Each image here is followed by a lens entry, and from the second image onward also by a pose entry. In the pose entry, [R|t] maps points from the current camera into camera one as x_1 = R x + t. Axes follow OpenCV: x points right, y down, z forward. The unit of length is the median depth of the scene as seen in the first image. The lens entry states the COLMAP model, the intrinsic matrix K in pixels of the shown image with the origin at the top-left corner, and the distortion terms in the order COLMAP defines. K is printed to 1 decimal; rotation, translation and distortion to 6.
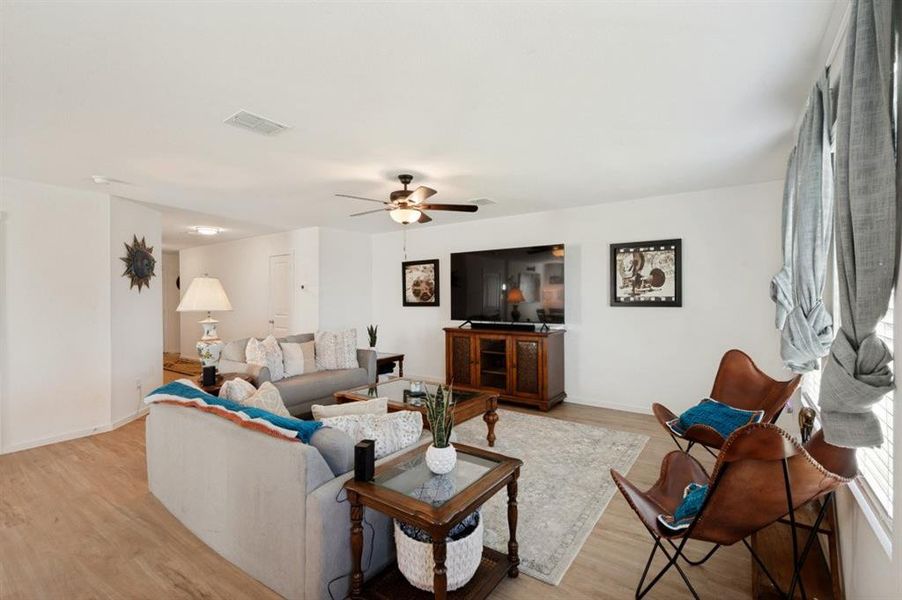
lens RADIAL K [[404.5, 0, 452.0], [0, 404.5, 296.9], [0, 0, 1]] dist [0.002531, 0.000699]
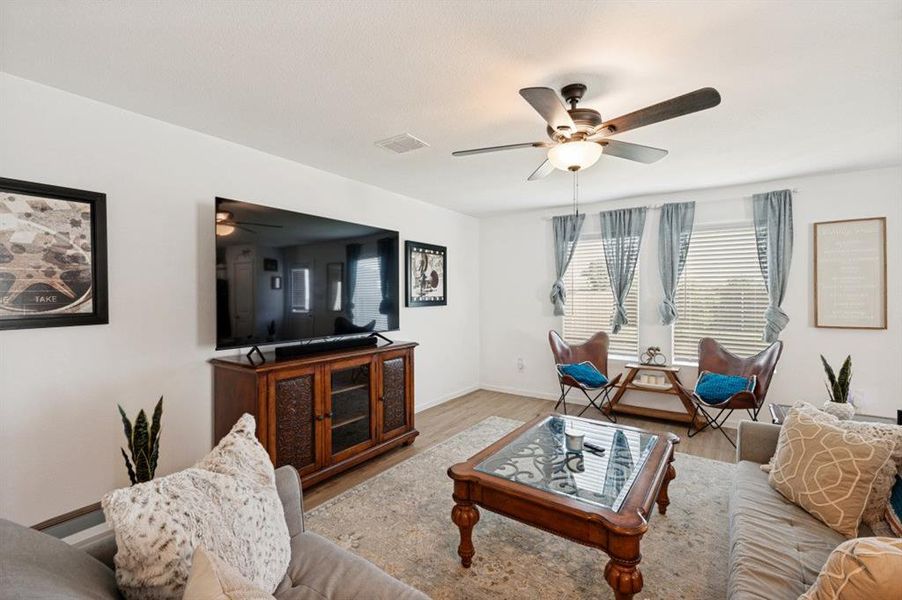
lens RADIAL K [[396.3, 0, 453.3], [0, 396.3, 297.3], [0, 0, 1]] dist [-0.001013, 0.000133]
pose [[-0.019384, -0.002653, 0.999809, -0.539036], [0.000527, 0.999996, 0.002664, -0.001273], [-0.999812, 0.000578, -0.019383, 0.935698]]
